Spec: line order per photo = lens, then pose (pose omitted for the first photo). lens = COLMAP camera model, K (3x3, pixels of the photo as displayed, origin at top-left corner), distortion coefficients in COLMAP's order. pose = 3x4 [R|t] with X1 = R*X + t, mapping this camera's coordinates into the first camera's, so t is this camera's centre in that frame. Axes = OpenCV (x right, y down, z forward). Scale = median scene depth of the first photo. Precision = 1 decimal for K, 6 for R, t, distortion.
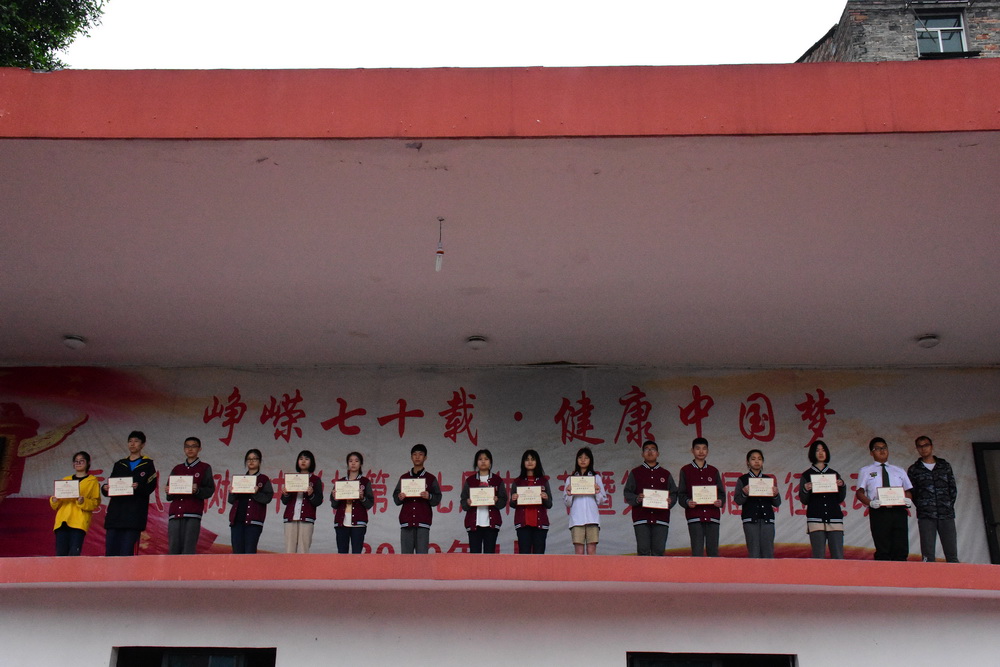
lens RADIAL K [[1007.9, 0, 503.7], [0, 1007.9, 336.1], [0, 0, 1]] dist [-0.021489, 0.000000]
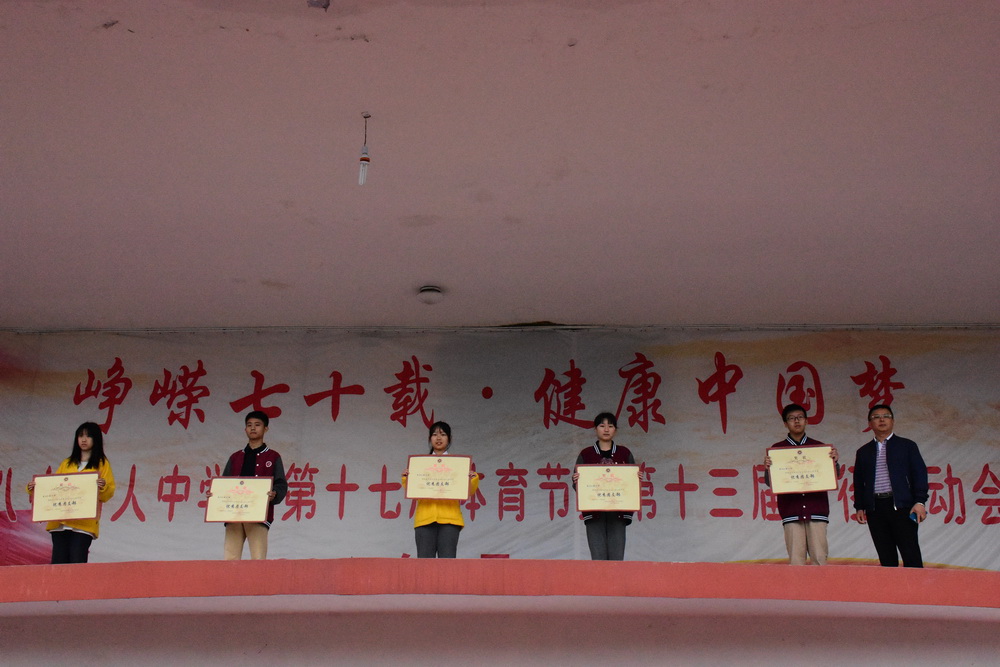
lens RADIAL K [[1212.6, 0, 498.8], [0, 1212.6, 336.7], [0, 0, 1]] dist [0.086996, 0.000000]
pose [[0.999973, -0.005451, -0.004861, 0.028712], [0.005496, 0.999940, 0.009448, 0.028761], [0.004809, -0.009475, 0.999944, 0.076197]]
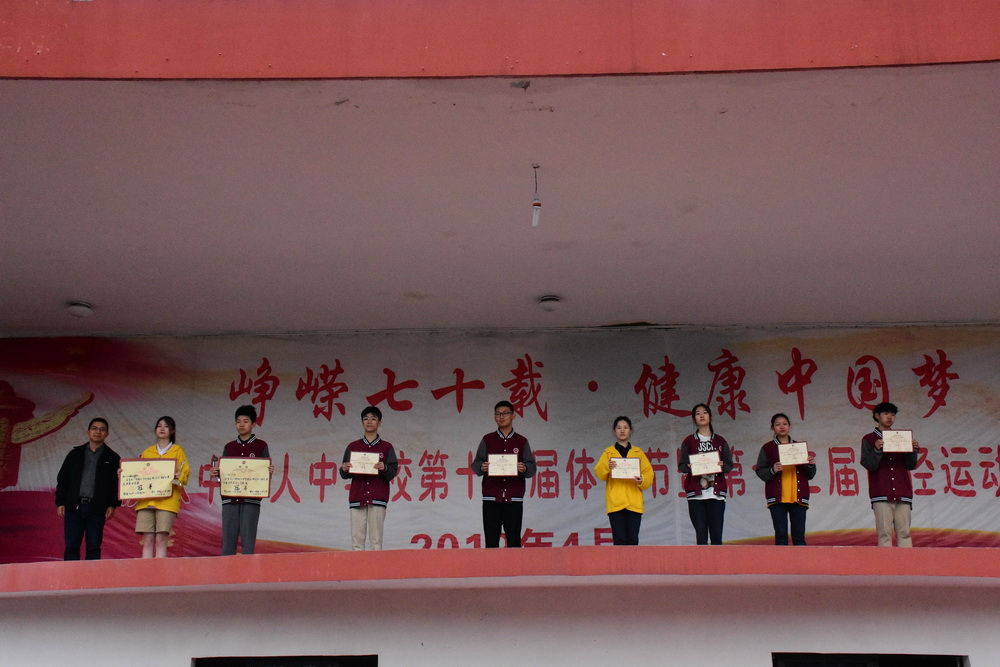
lens RADIAL K [[1199.5, 0, 498.7], [0, 1199.5, 339.3], [0, 0, 1]] dist [0.069002, 0.000000]
pose [[0.999814, -0.015261, 0.011805, -0.080701], [0.014686, 0.998768, 0.047396, -0.011783], [-0.012513, -0.047214, 0.998806, -0.035800]]
